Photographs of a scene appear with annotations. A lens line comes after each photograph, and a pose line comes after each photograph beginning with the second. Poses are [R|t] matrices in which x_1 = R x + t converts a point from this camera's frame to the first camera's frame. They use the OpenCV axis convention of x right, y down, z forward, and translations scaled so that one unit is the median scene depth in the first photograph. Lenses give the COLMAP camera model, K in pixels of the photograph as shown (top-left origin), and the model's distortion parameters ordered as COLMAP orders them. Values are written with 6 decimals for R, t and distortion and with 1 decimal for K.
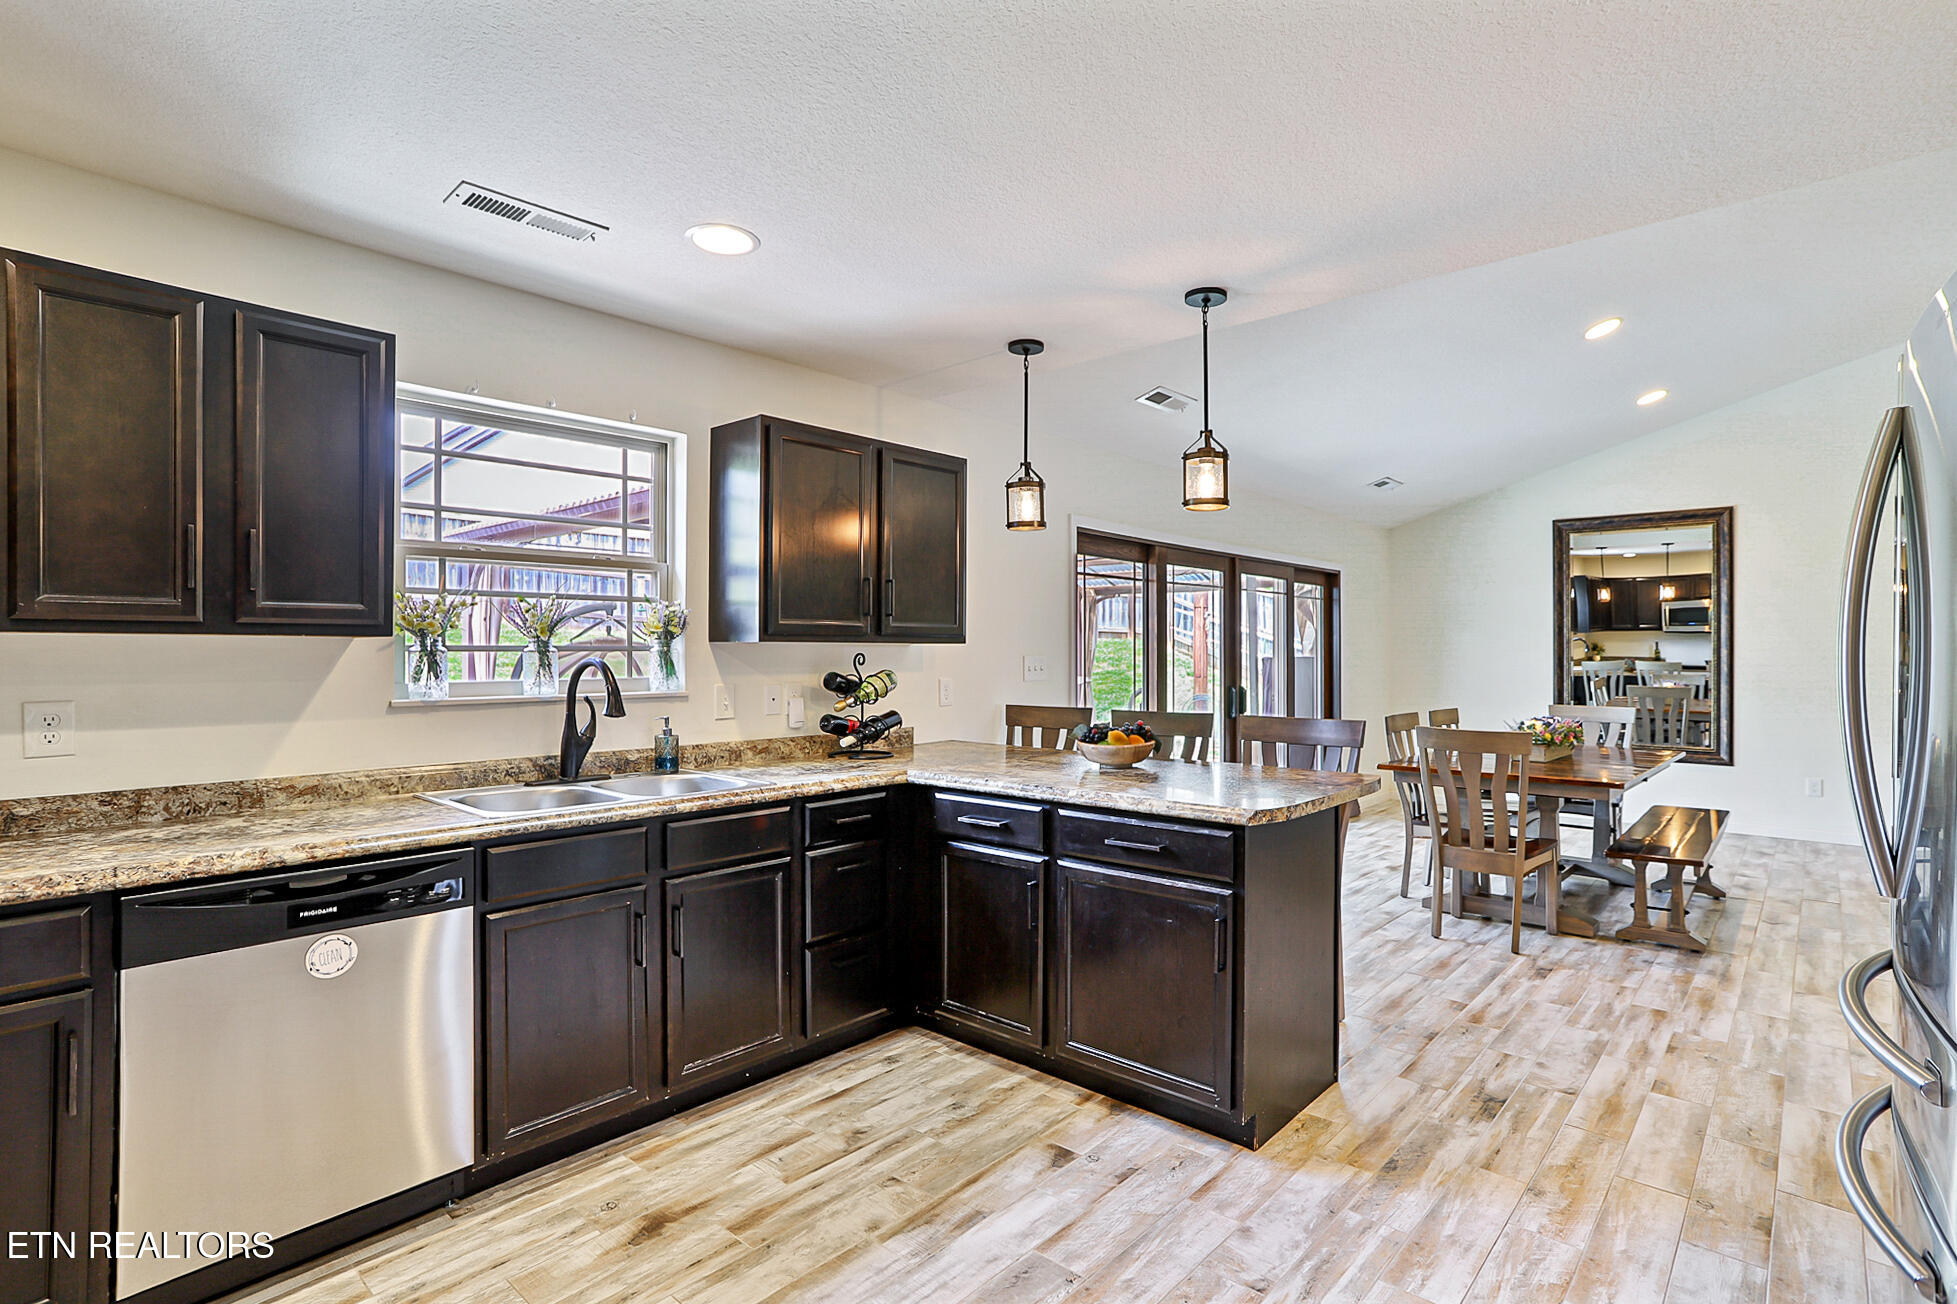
lens RADIAL K [[943.4, 0, 996.6], [0, 943.4, 645.3], [0, 0, 1]] dist [-0.040966, 0.023285]
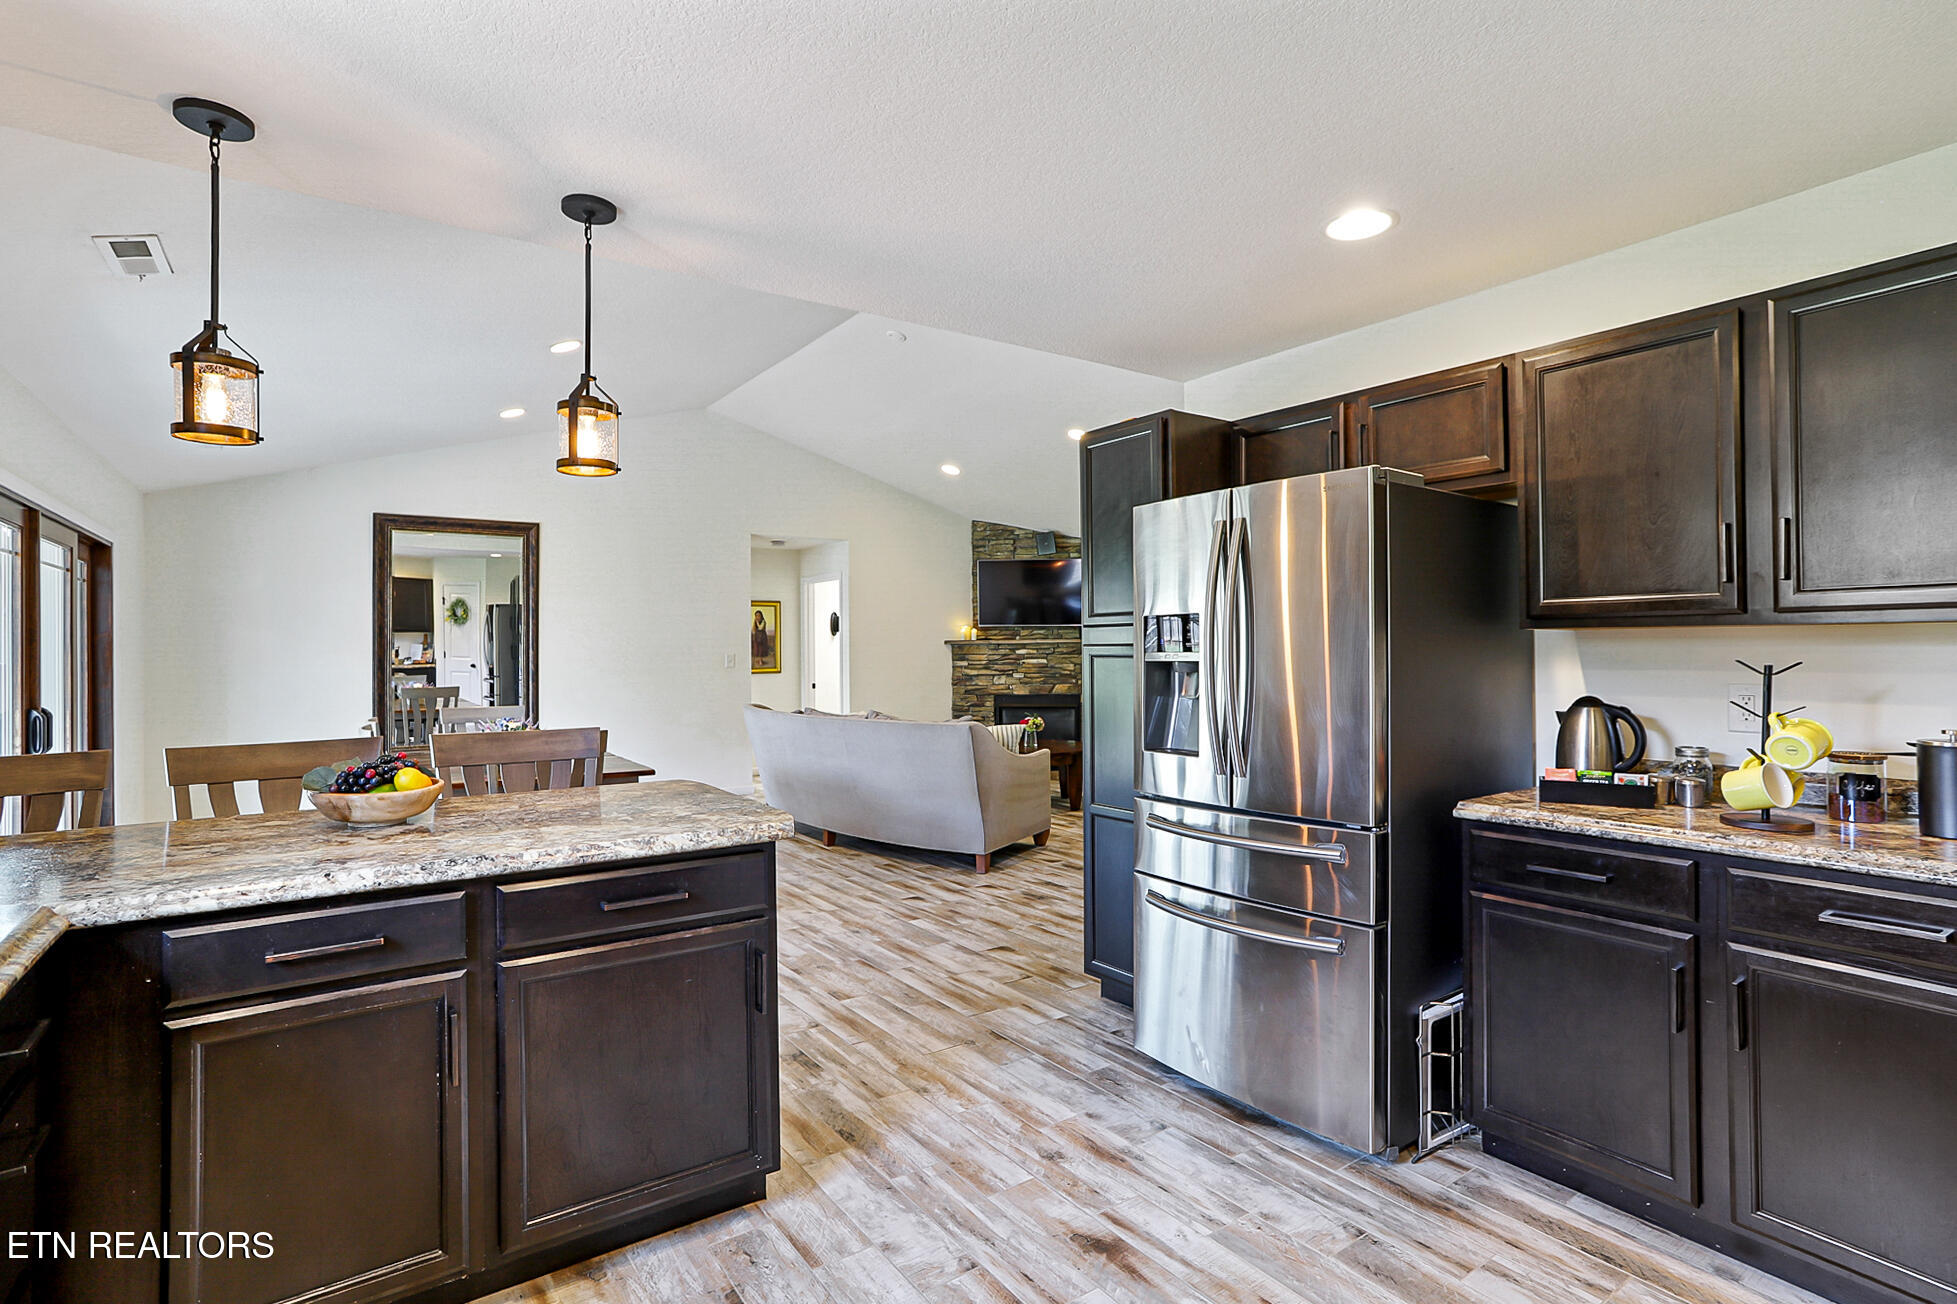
lens RADIAL K [[967.8, 0, 982.0], [0, 967.8, 635.0], [0, 0, 1]] dist [-0.010857, 0.000338]
pose [[0.237338, 0.013107, 0.971339, -0.496057], [0.002574, 0.999897, -0.014122, 0.007038], [-0.971424, 0.005852, 0.237280, 0.479134]]
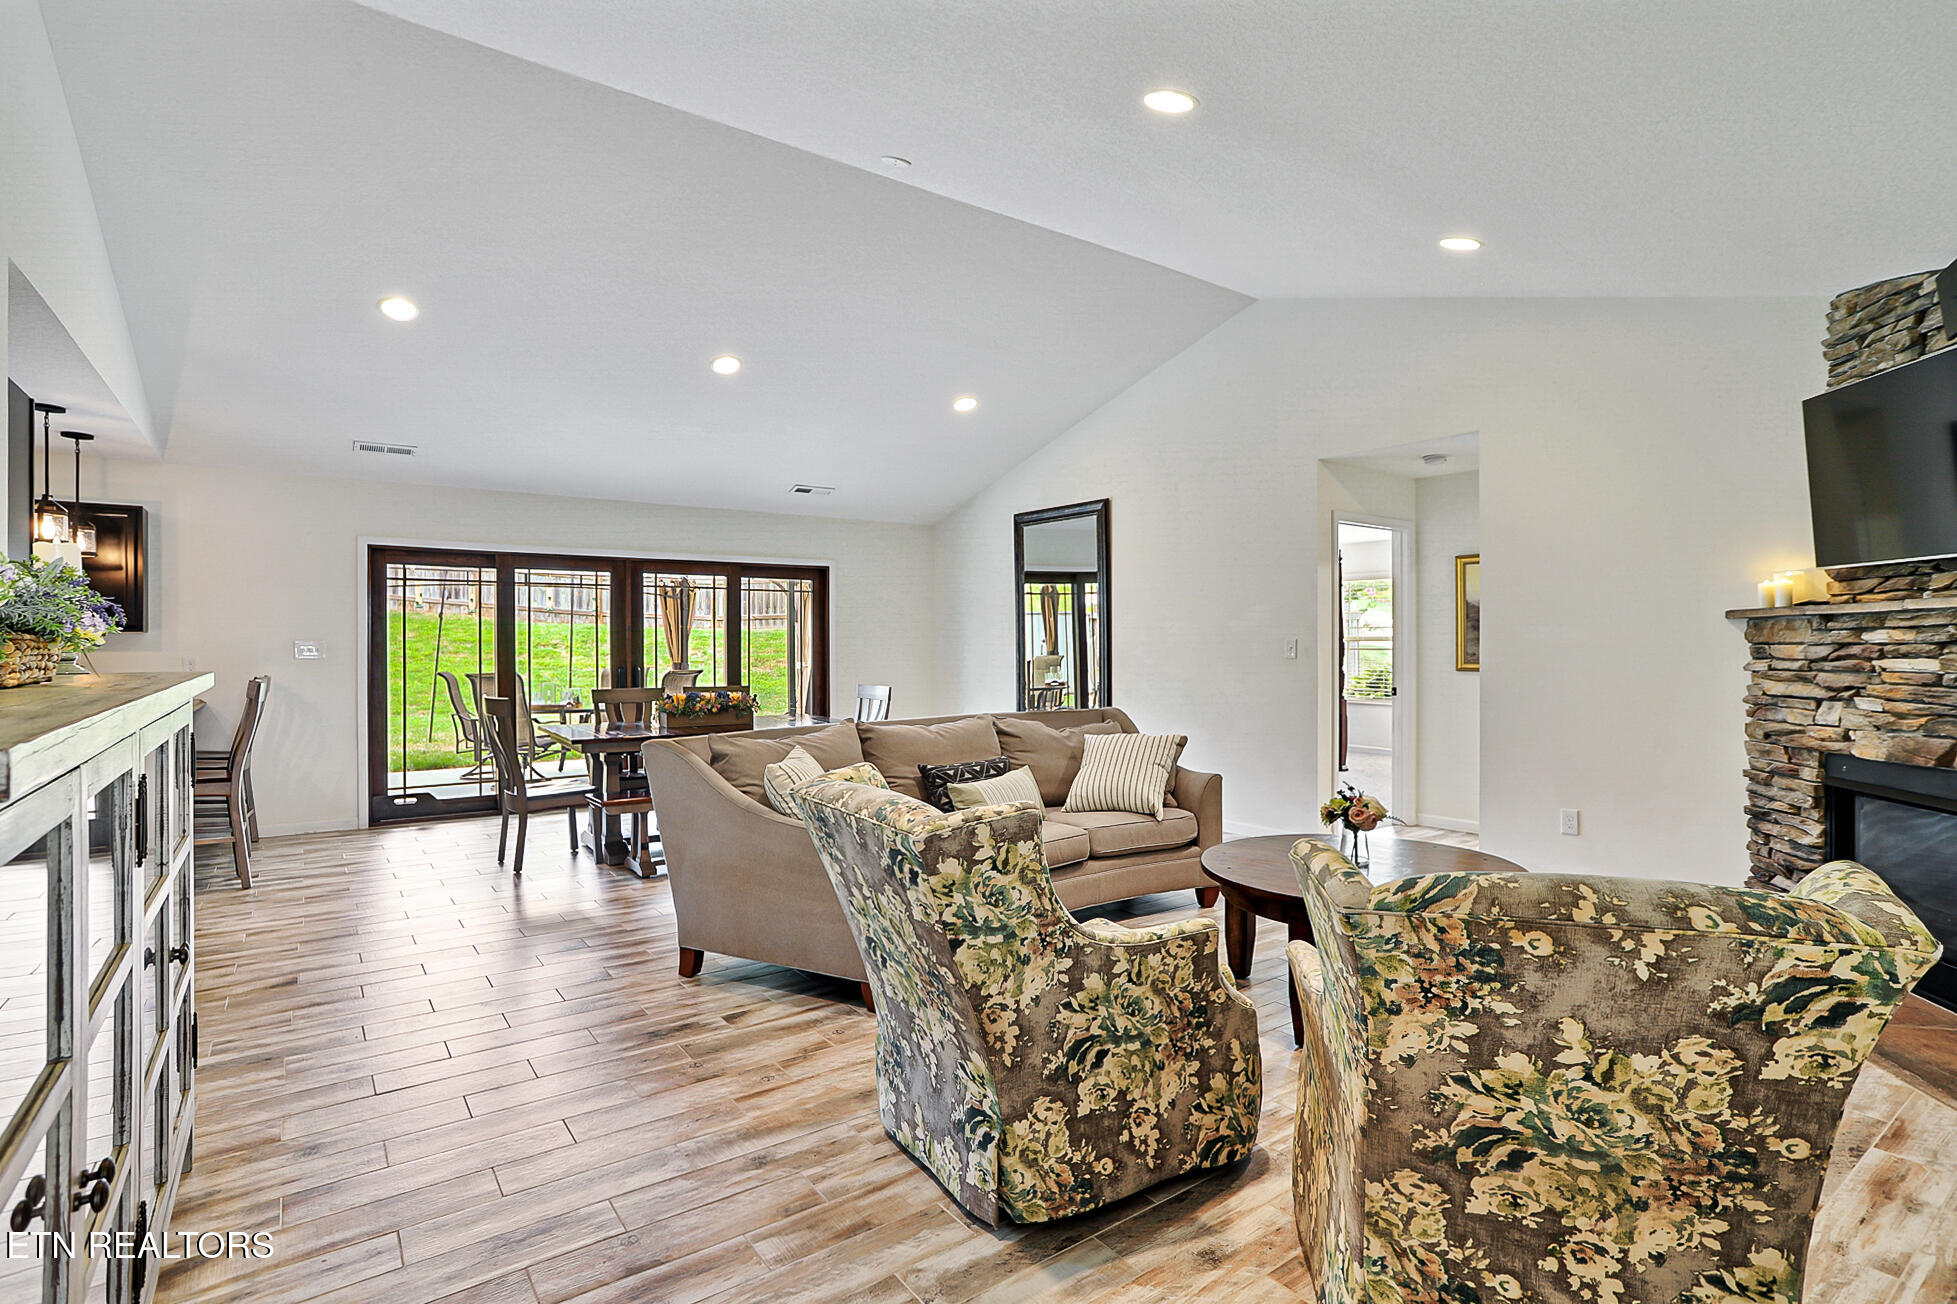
lens RADIAL K [[943.4, 0, 996.6], [0, 943.4, 645.3], [0, 0, 1]] dist [-0.040966, 0.023285]
pose [[0.978661, -0.001284, -0.205477, 2.089916], [0.002970, 0.999964, 0.007899, 0.017568], [0.205460, -0.008340, 0.978630, -0.182517]]
